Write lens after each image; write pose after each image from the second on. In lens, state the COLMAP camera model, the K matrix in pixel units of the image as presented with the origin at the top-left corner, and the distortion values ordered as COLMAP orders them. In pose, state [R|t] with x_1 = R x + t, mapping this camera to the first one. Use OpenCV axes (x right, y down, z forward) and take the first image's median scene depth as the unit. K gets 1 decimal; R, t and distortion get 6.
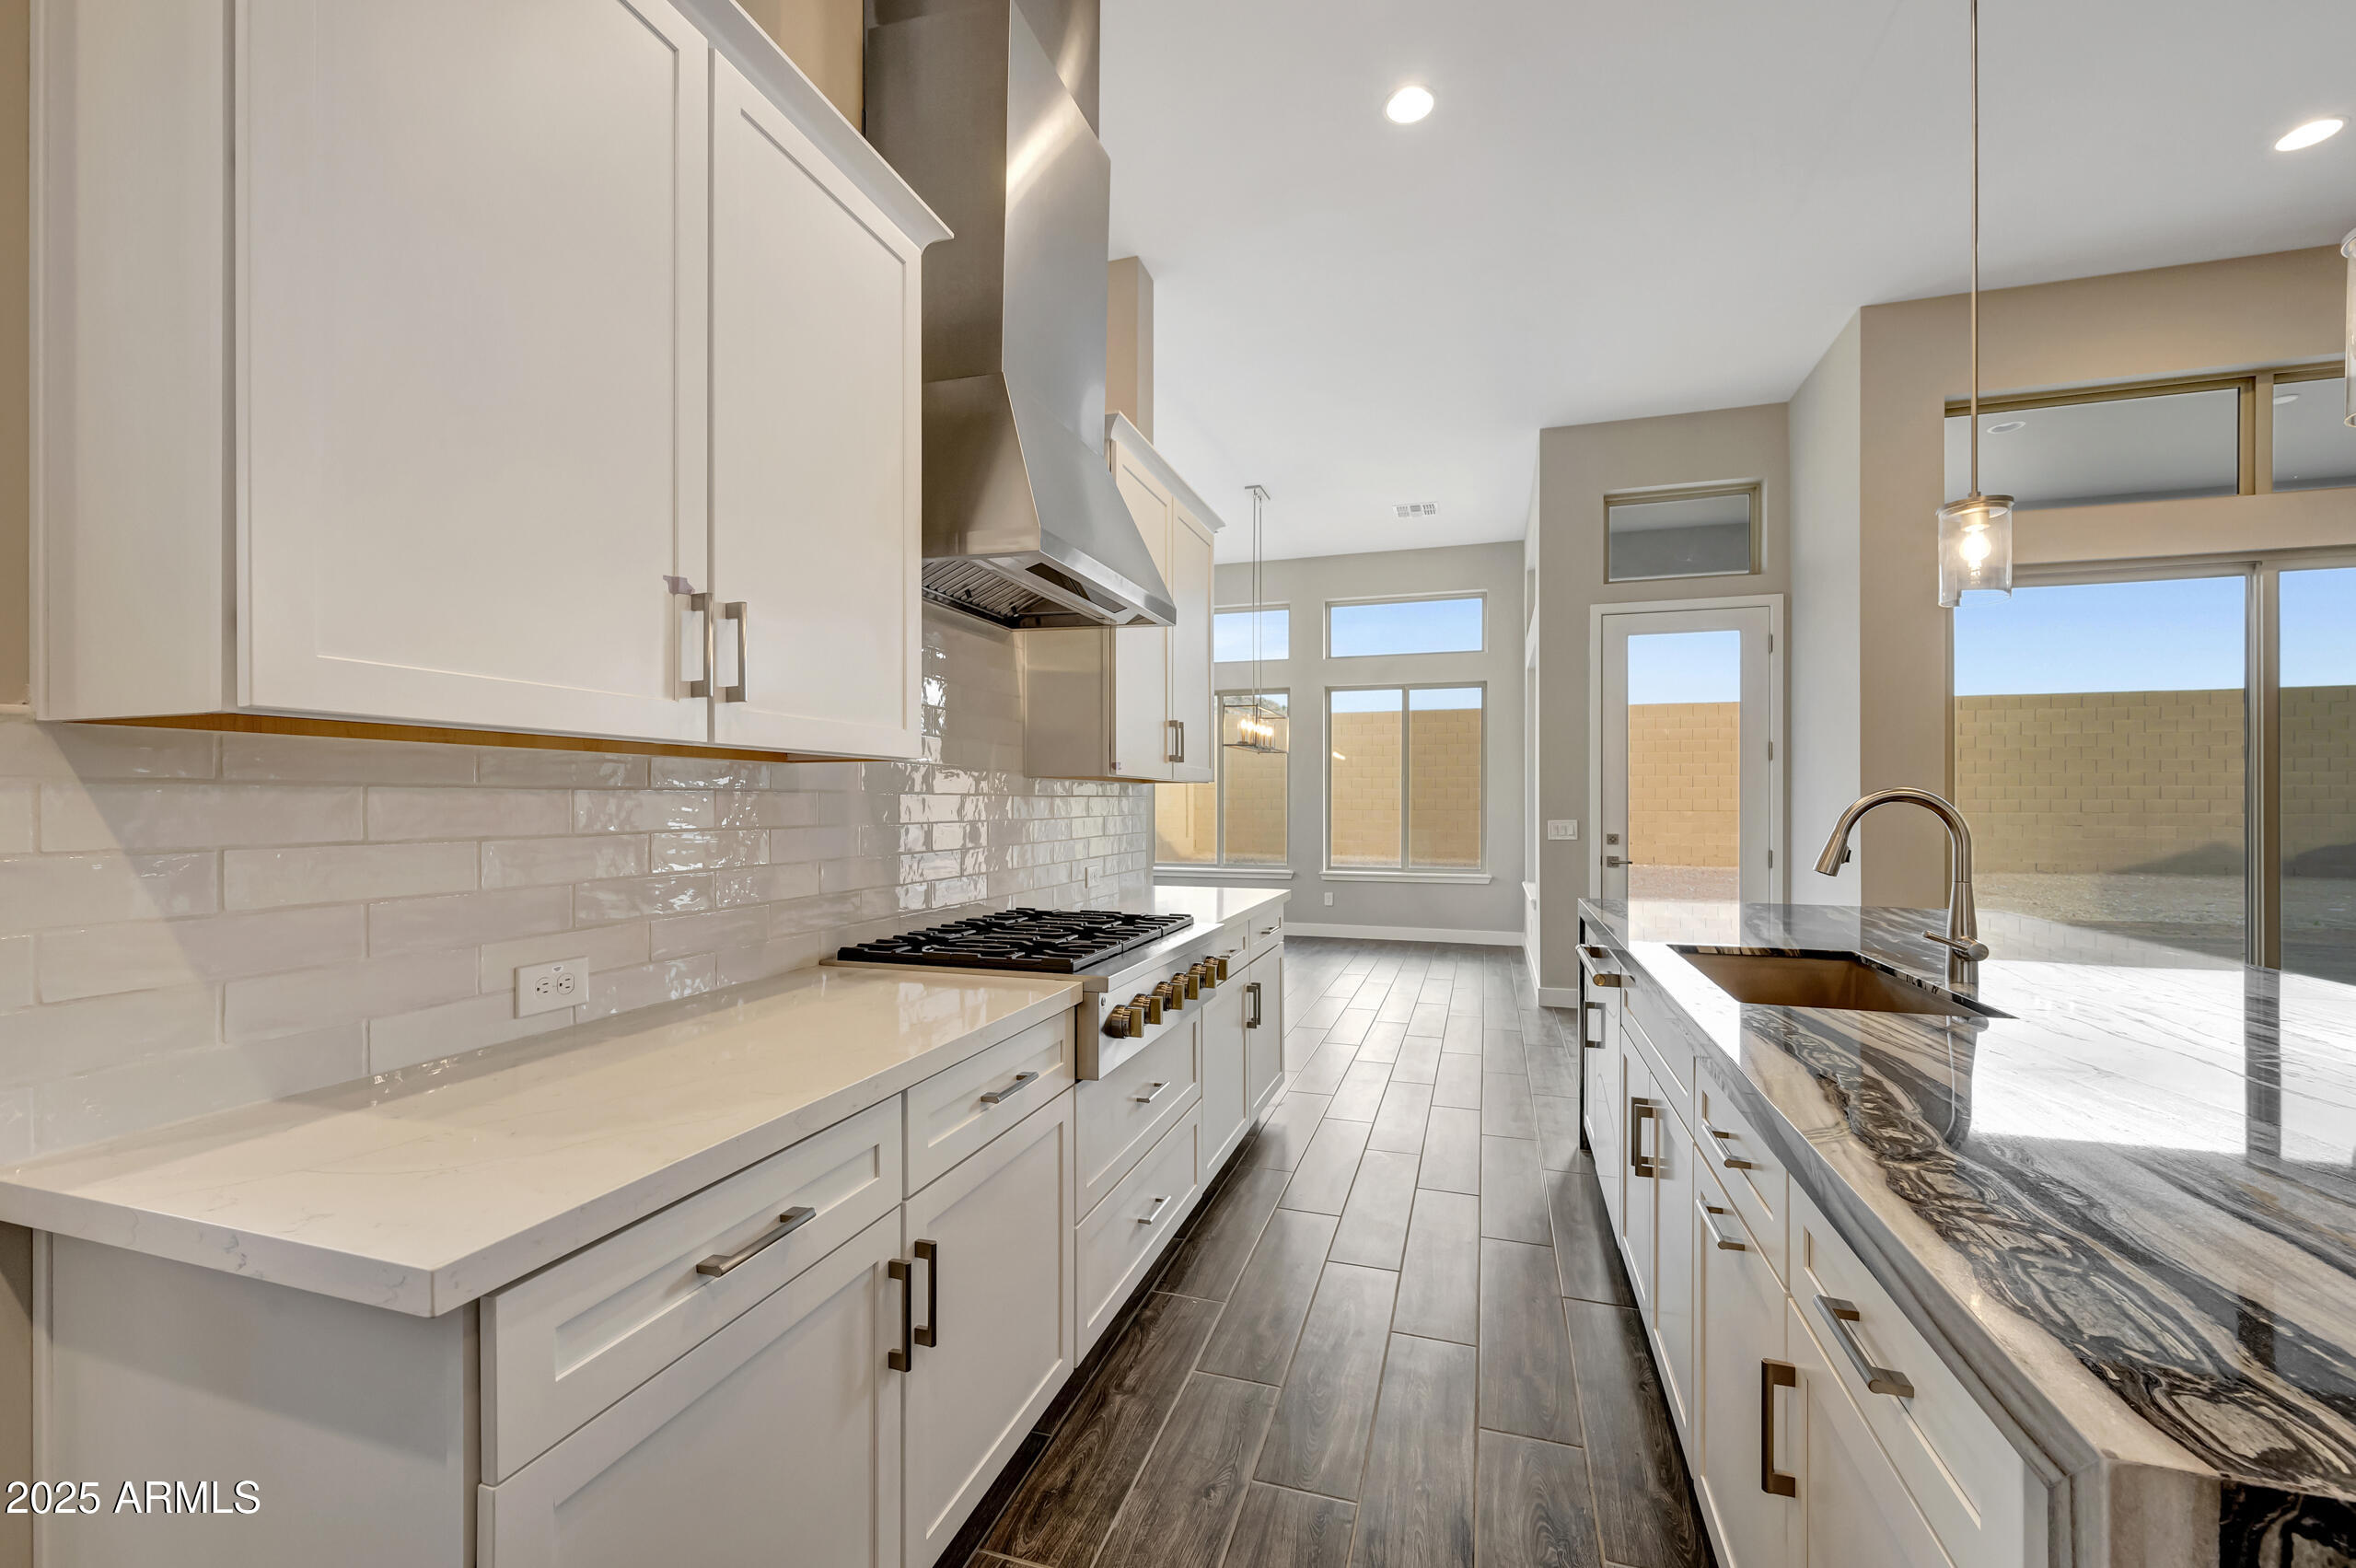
lens RADIAL K [[957.2, 0, 1178.0], [0, 957.2, 784.0], [0, 0, 1]] dist [-0.001153, 0.001190]
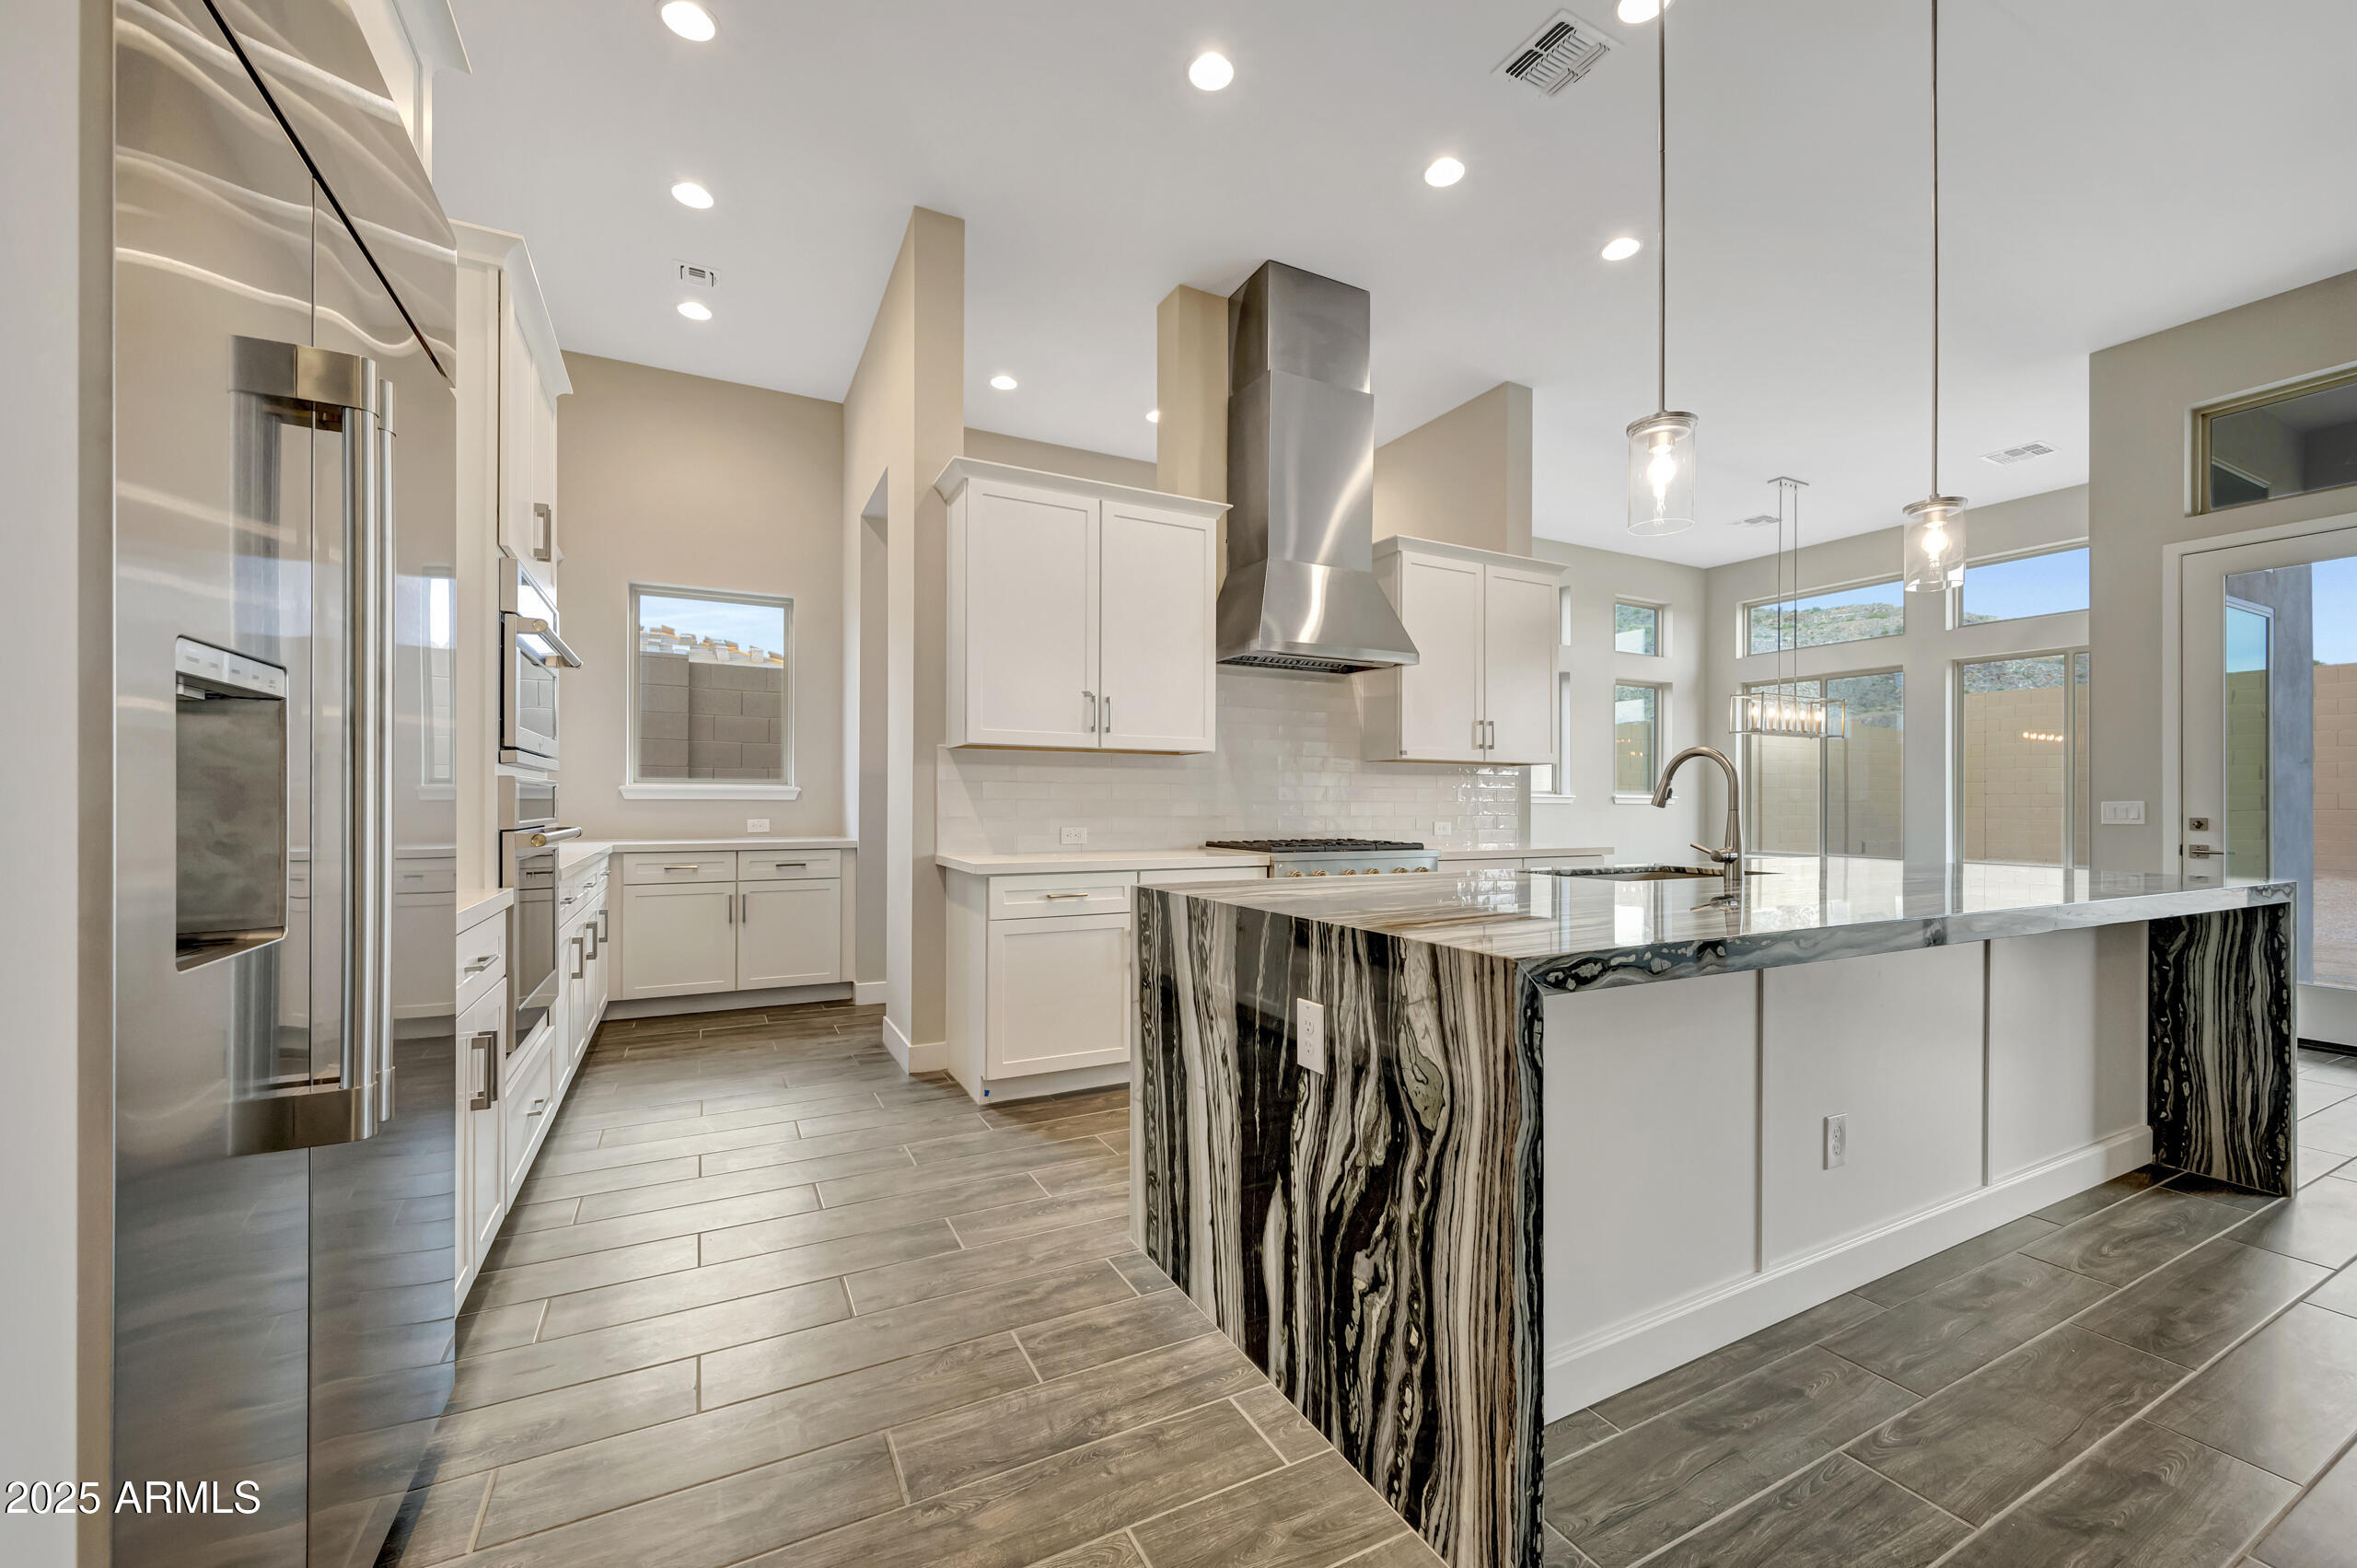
lens RADIAL K [[922.3, 0, 1192.4], [0, 922.3, 801.7], [0, 0, 1]] dist [0.001436, -0.000029]
pose [[0.717552, 0.003289, -0.696497, 0.796934], [0.008616, 0.999870, 0.013597, 0.040516], [0.696452, -0.015757, 0.717431, -0.380228]]
